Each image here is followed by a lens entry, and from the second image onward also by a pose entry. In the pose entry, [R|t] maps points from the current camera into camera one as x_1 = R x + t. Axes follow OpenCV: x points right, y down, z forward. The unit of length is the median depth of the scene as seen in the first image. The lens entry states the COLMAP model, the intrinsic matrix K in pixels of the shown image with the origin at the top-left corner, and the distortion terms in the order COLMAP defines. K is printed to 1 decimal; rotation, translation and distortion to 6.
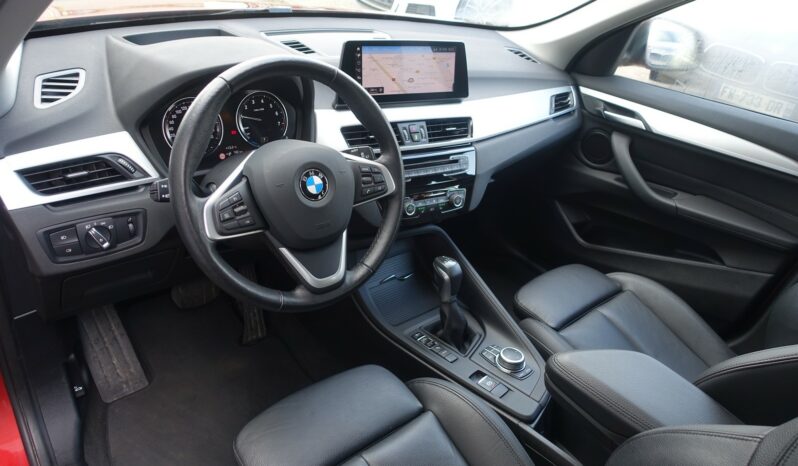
lens RADIAL K [[539.9, 0, 398.8], [0, 539.9, 230.5], [0, 0, 1]] dist [-0.012732, 0.004590]
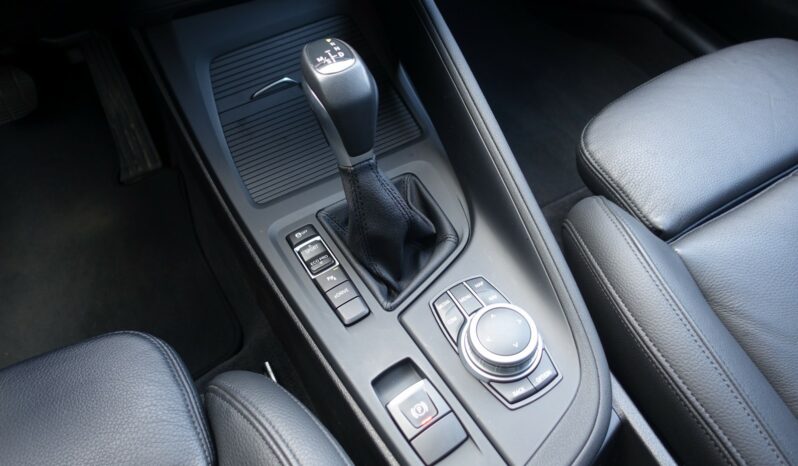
lens RADIAL K [[539.9, 0, 398.4], [0, 539.9, 231.5], [0, 0, 1]] dist [-0.012732, 0.004590]
pose [[0.965831, 0.081349, -0.246073, 0.219592], [0.033092, 0.902981, 0.428403, 0.013505], [0.257050, -0.421909, 0.869436, 0.677987]]
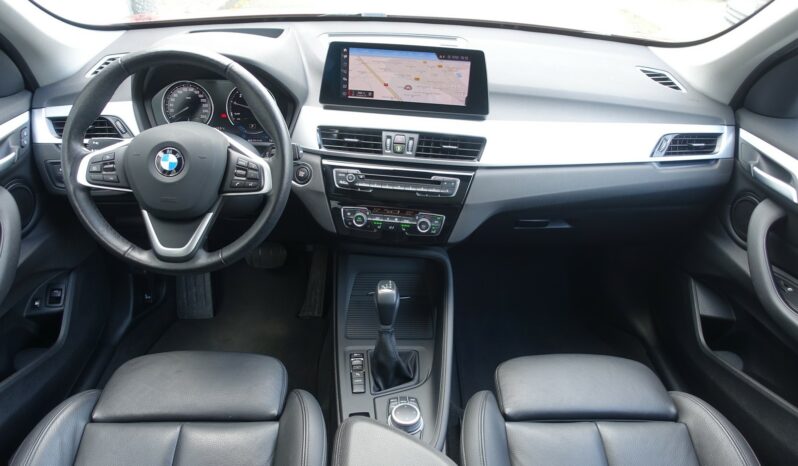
lens RADIAL K [[539.9, 0, 404.2], [0, 539.9, 229.6], [0, 0, 1]] dist [-0.012732, 0.004590]
pose [[0.780496, 0.233965, -0.579730, 0.613212], [-0.253521, 0.966109, 0.048581, -0.086712], [0.571449, 0.109056, 0.813359, 0.270453]]
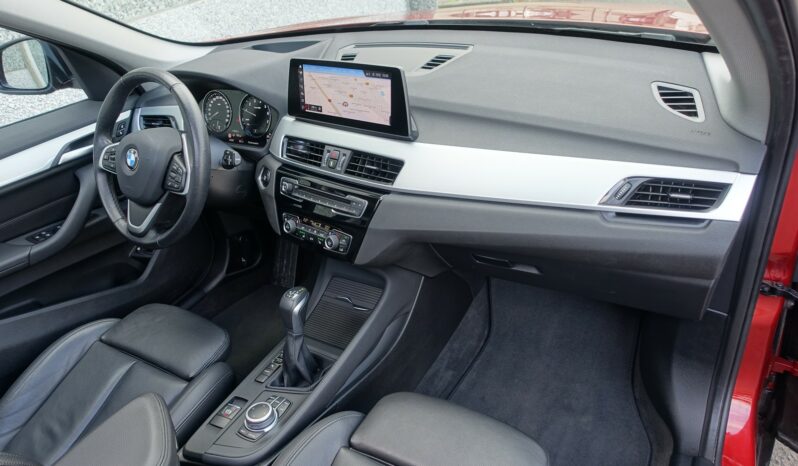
lens RADIAL K [[539.9, 0, 407.2], [0, 539.9, 228.3], [0, 0, 1]] dist [-0.012732, 0.004590]
pose [[0.311314, 0.344976, -0.885480, 0.956895], [-0.324118, 0.914457, 0.242313, -0.343711], [0.893326, 0.211565, 0.396497, 0.774211]]
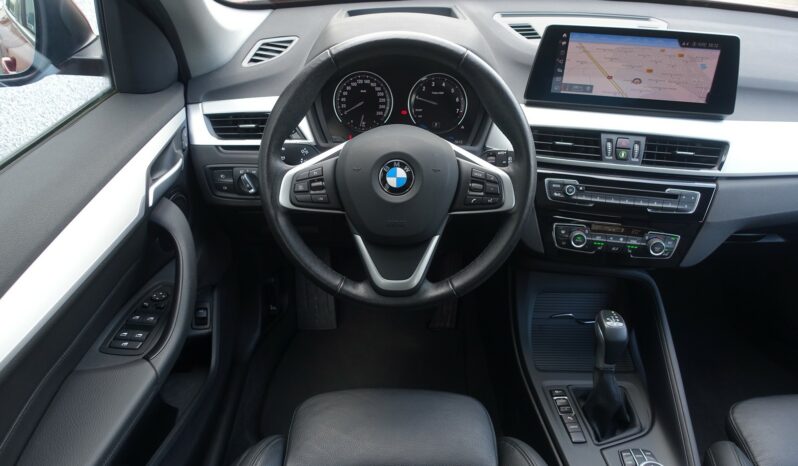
lens RADIAL K [[539.9, 0, 402.2], [0, 539.9, 231.2], [0, 0, 1]] dist [-0.012732, 0.004590]
pose [[0.762120, 0.268441, -0.589163, 0.278965], [-0.259132, 0.960400, 0.102384, -0.064280], [0.593316, 0.074642, 0.801502, 0.199786]]
